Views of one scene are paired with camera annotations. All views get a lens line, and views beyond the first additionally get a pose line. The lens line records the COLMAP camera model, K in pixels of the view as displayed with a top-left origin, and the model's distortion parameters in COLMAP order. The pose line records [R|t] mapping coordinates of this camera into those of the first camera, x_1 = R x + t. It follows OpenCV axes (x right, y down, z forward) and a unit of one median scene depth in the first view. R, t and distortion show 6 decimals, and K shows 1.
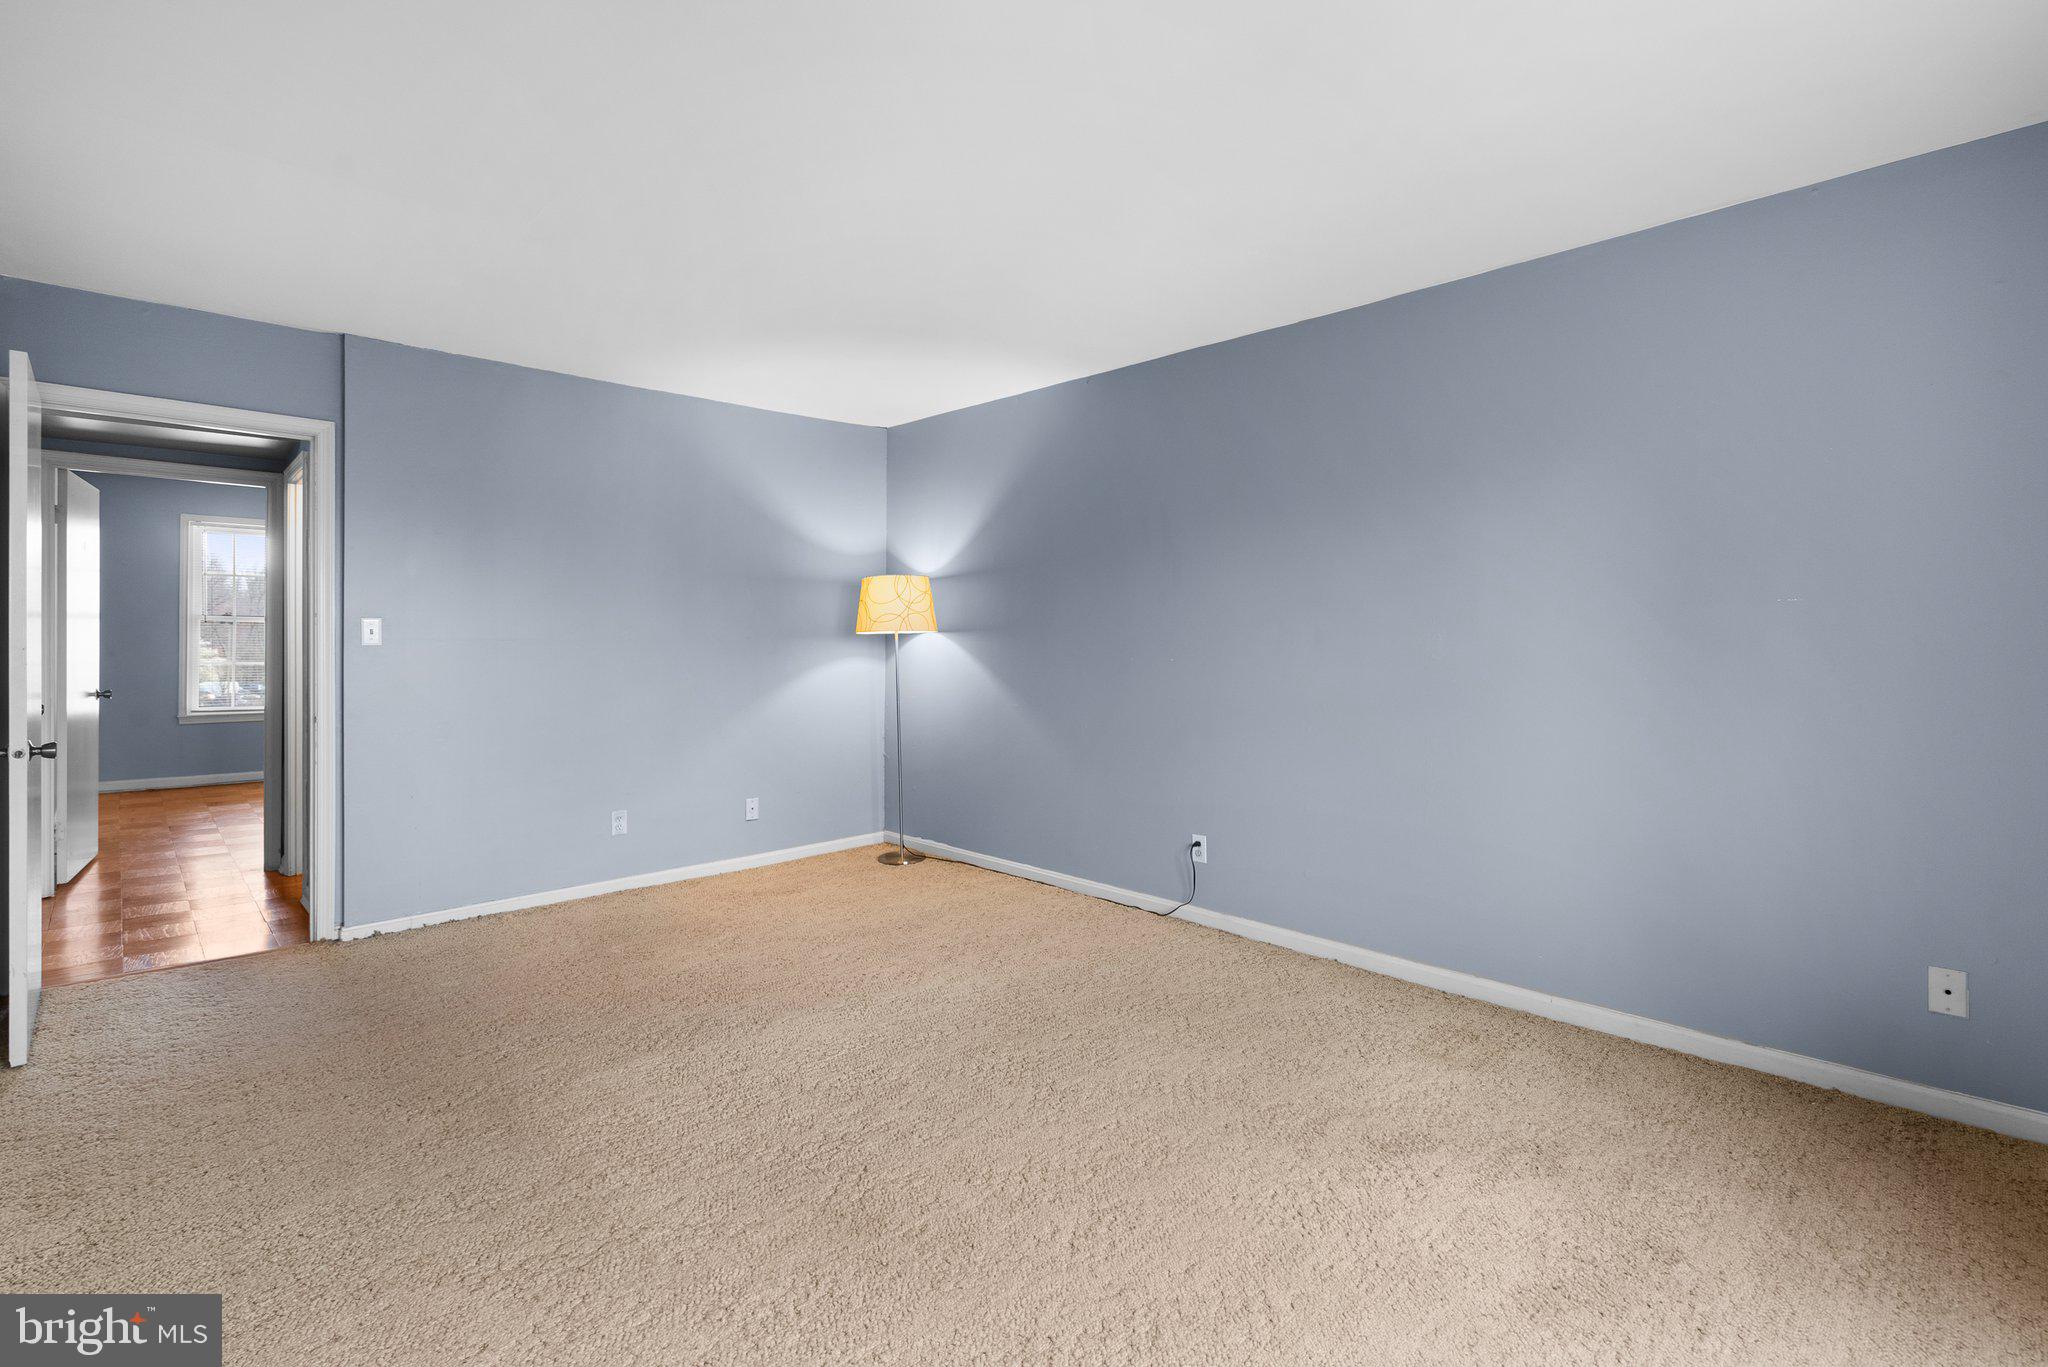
lens RADIAL K [[965.9, 0, 1024.0], [0, 965.9, 683.5], [0, 0, 1]] dist [-0.009507, 0.000361]
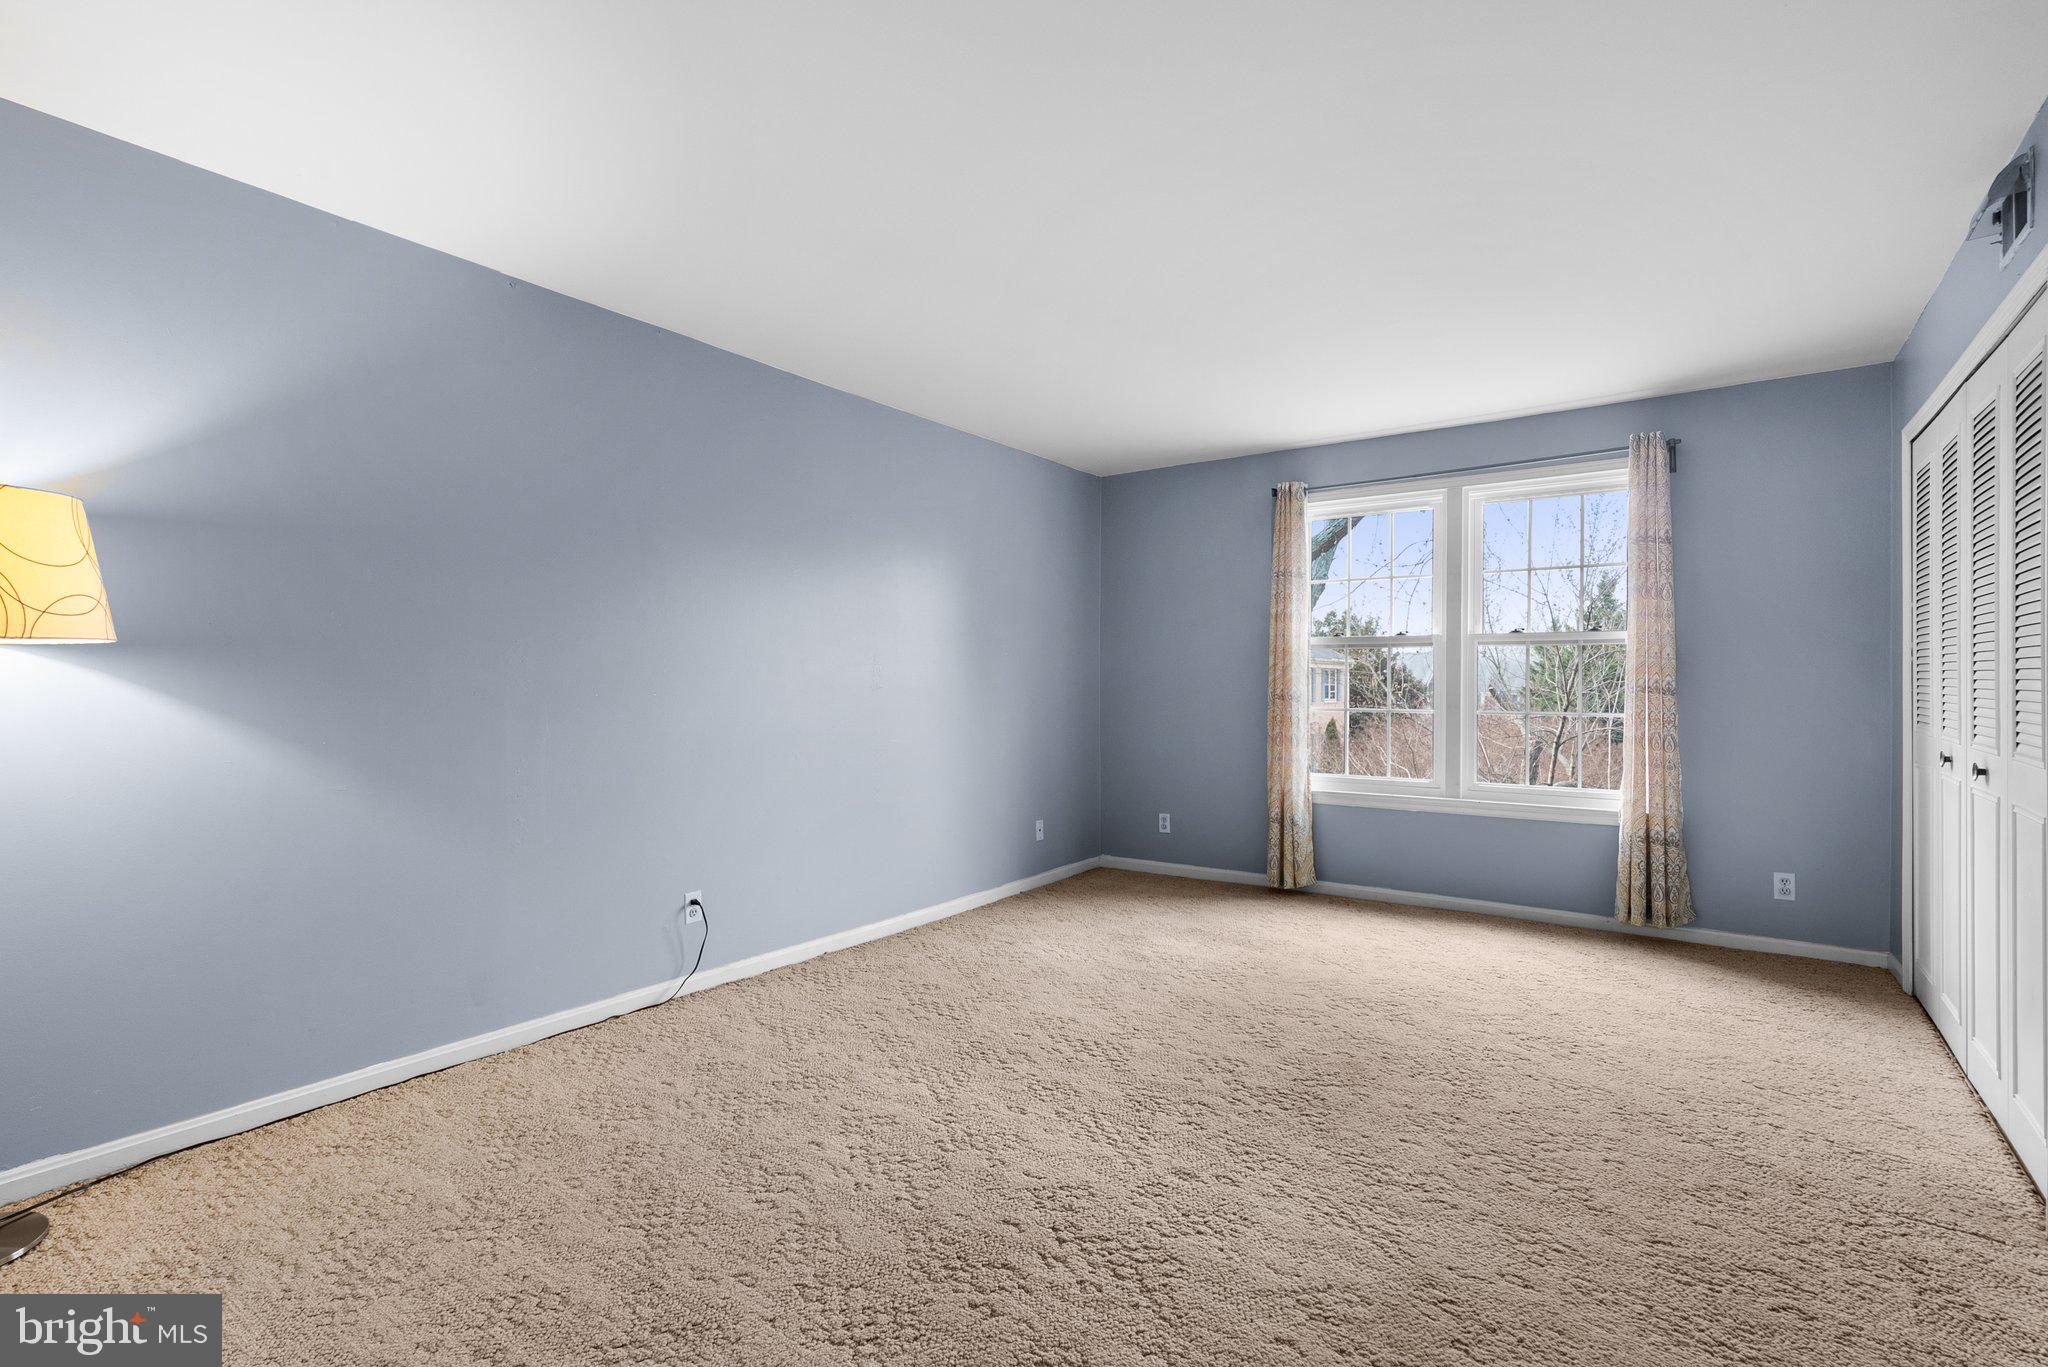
lens RADIAL K [[965.9, 0, 1024.0], [0, 965.9, 683.5], [0, 0, 1]] dist [-0.009507, 0.000361]
pose [[-0.228228, -0.003060, 0.973603, -0.782218], [0.032200, 0.999424, 0.010689, -0.034389], [-0.973075, 0.033789, -0.227998, 0.943613]]
